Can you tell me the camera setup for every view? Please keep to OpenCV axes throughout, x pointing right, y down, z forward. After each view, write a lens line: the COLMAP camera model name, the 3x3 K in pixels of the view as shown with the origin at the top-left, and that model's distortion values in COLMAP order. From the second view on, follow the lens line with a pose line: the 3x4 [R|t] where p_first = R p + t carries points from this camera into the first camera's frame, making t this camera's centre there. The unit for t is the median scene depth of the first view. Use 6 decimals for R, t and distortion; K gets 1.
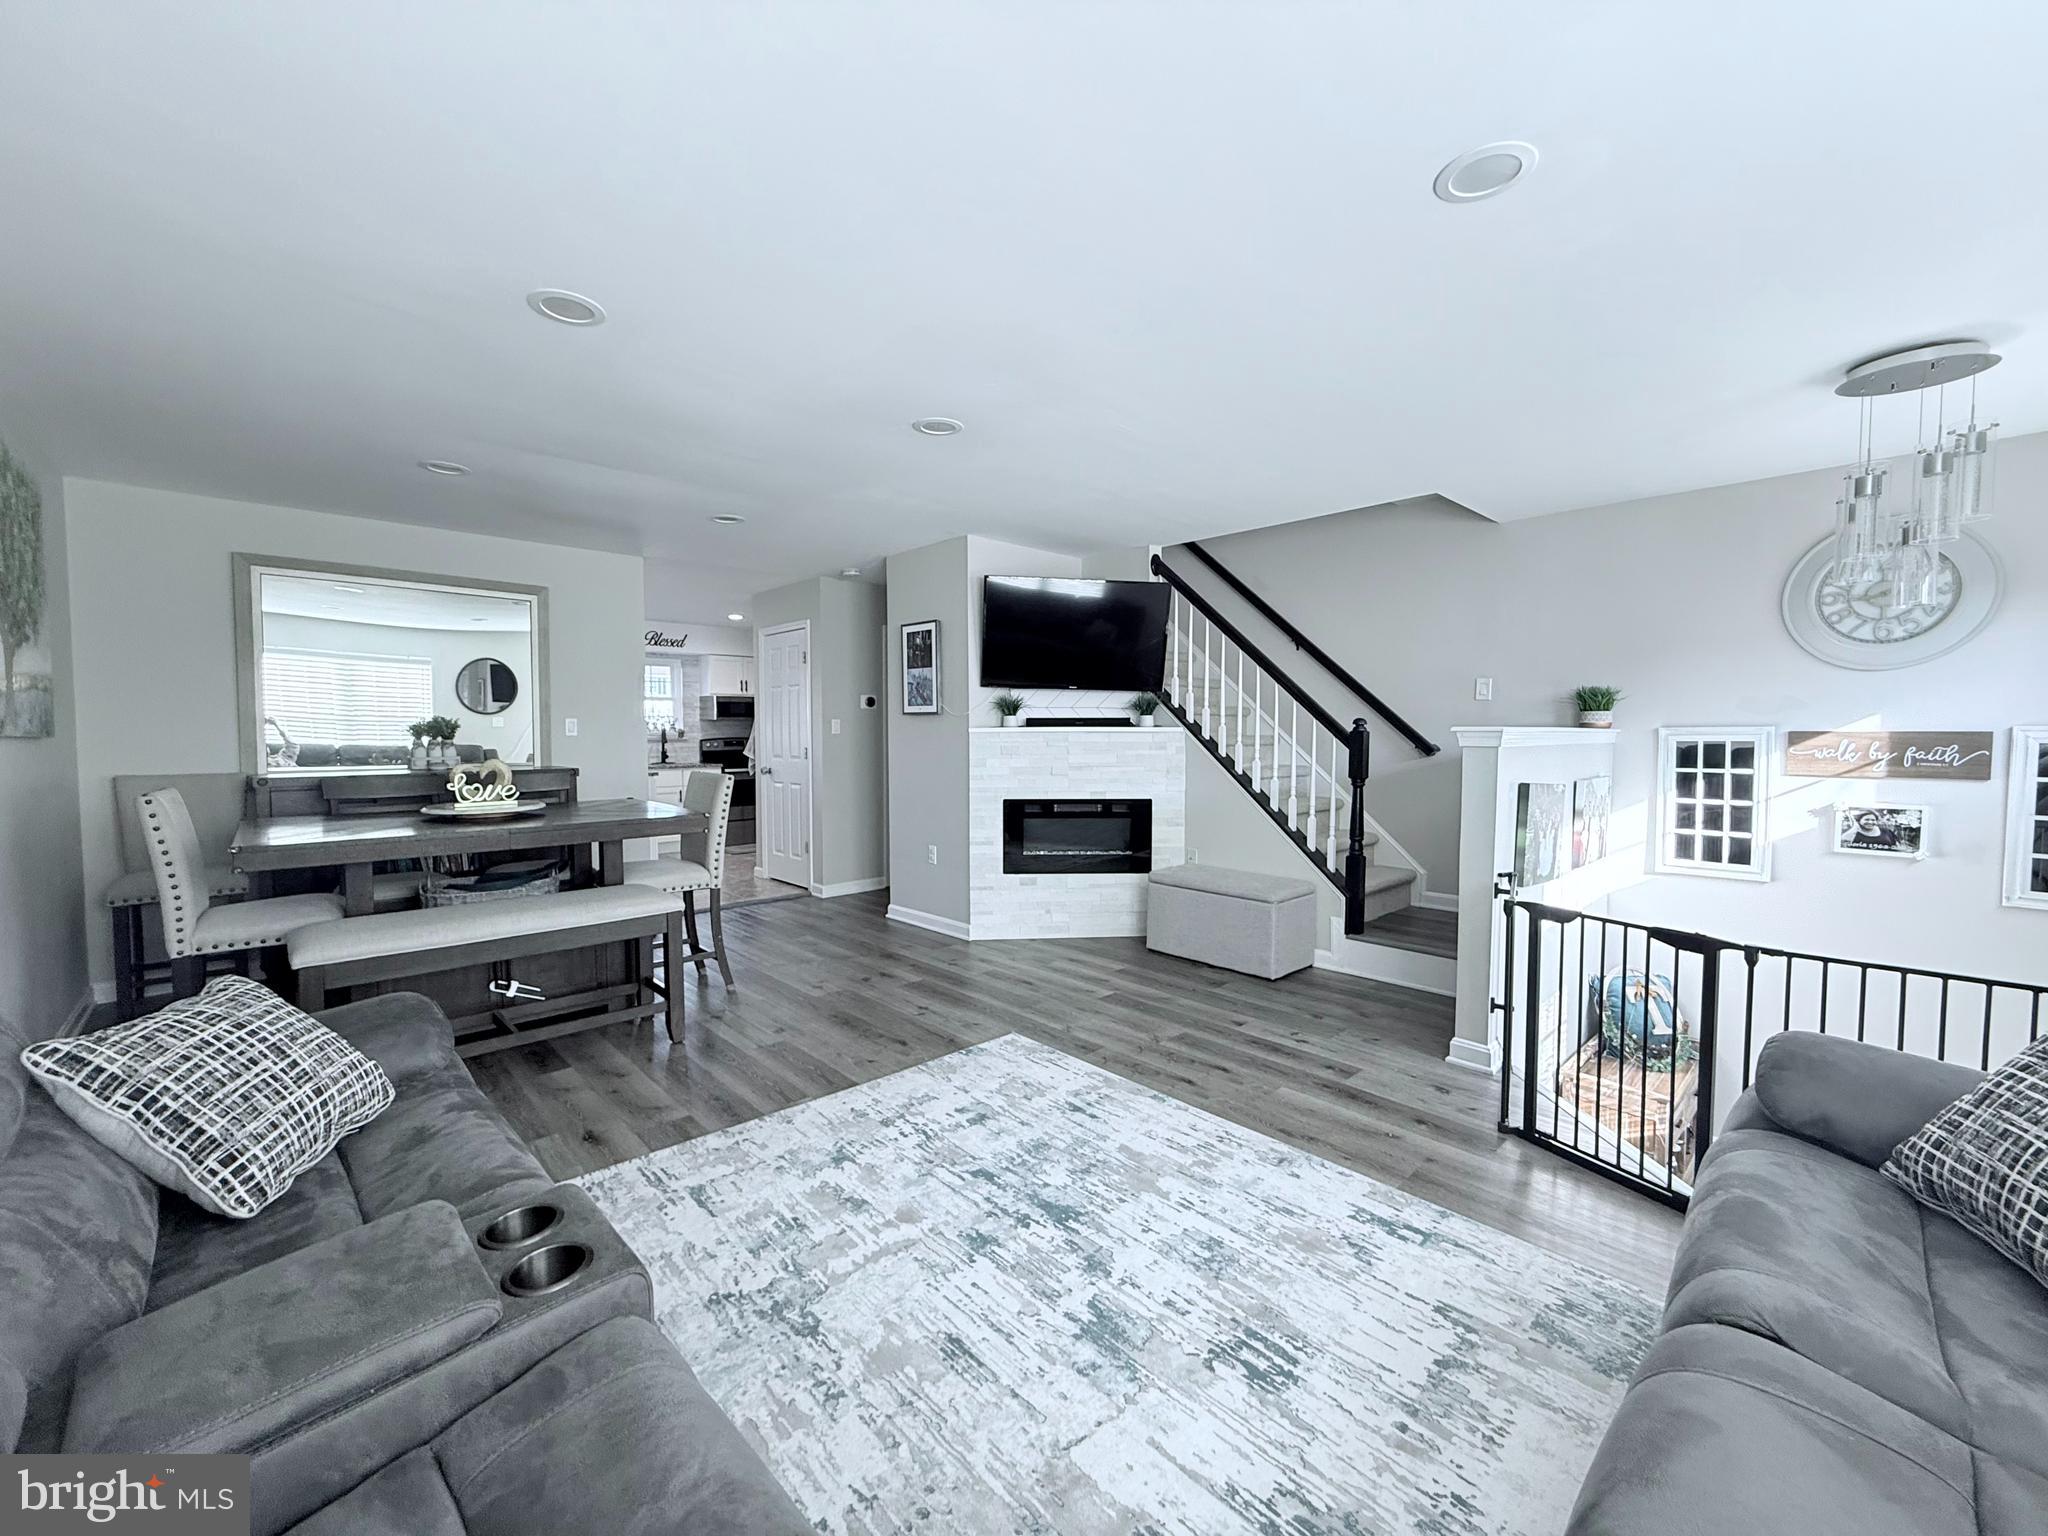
lens RADIAL K [[813.3, 0, 1018.7], [0, 813.3, 769.2], [0, 0, 1]] dist [-0.002296, 0.001330]
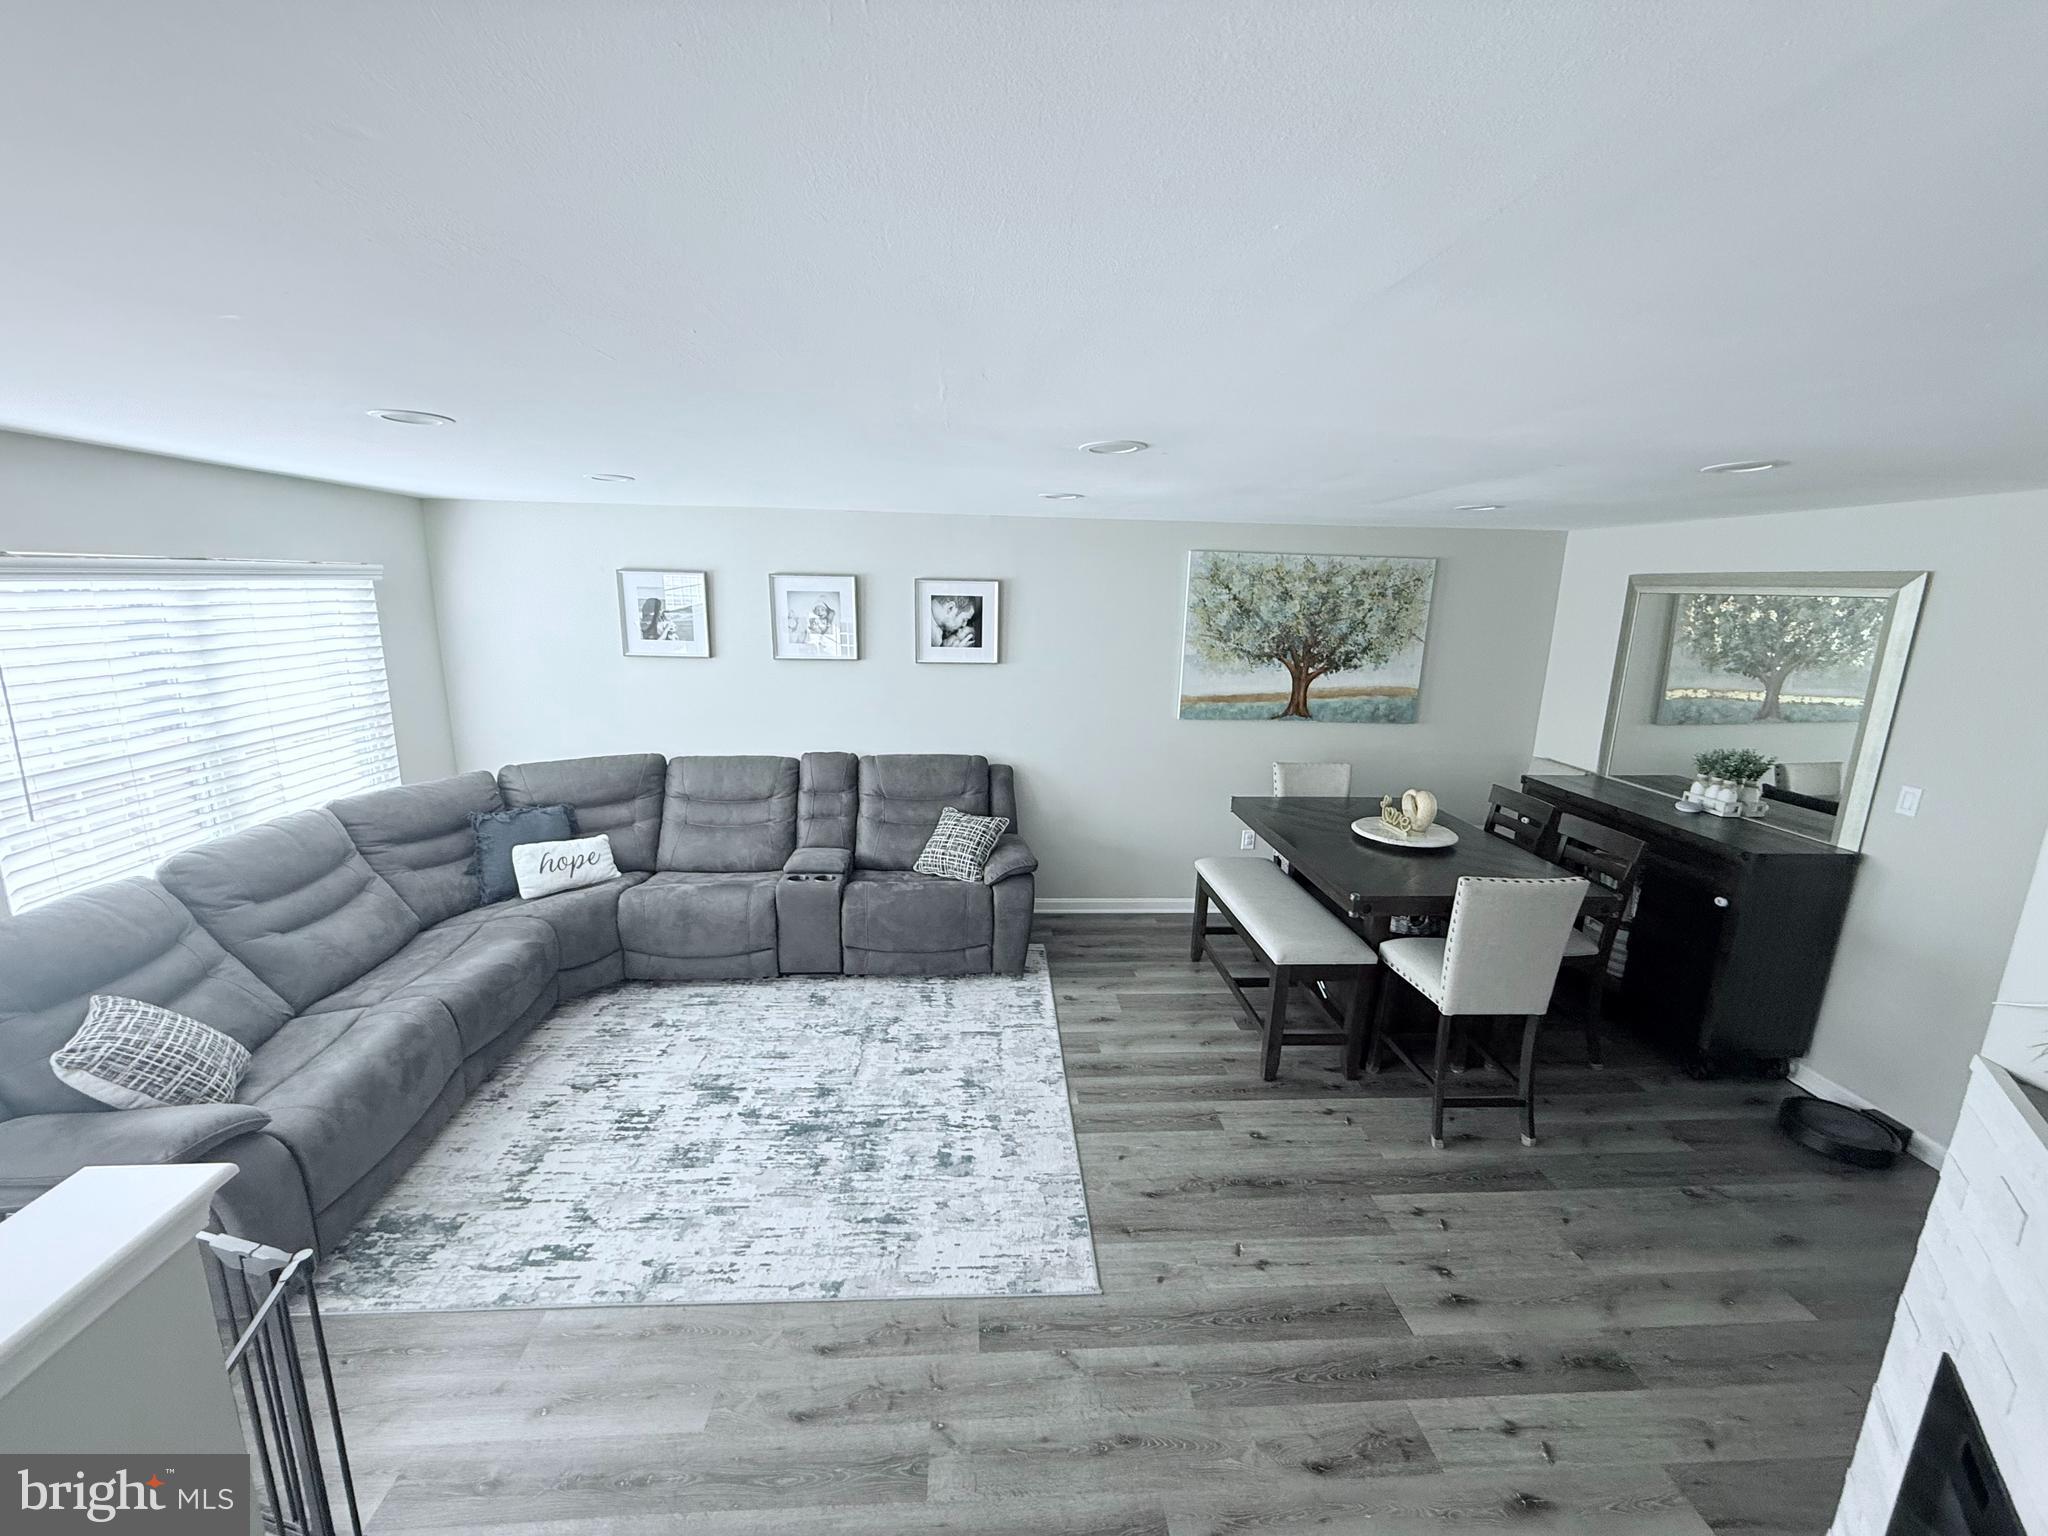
lens RADIAL K [[813.3, 0, 1015.3], [0, 813.3, 765.8], [0, 0, 1]] dist [-0.002296, 0.001330]
pose [[-0.636148, 0.152266, -0.756393, 0.565615], [-0.059410, 0.967757, 0.244780, -0.319112], [0.769276, 0.200653, -0.606591, 1.443129]]
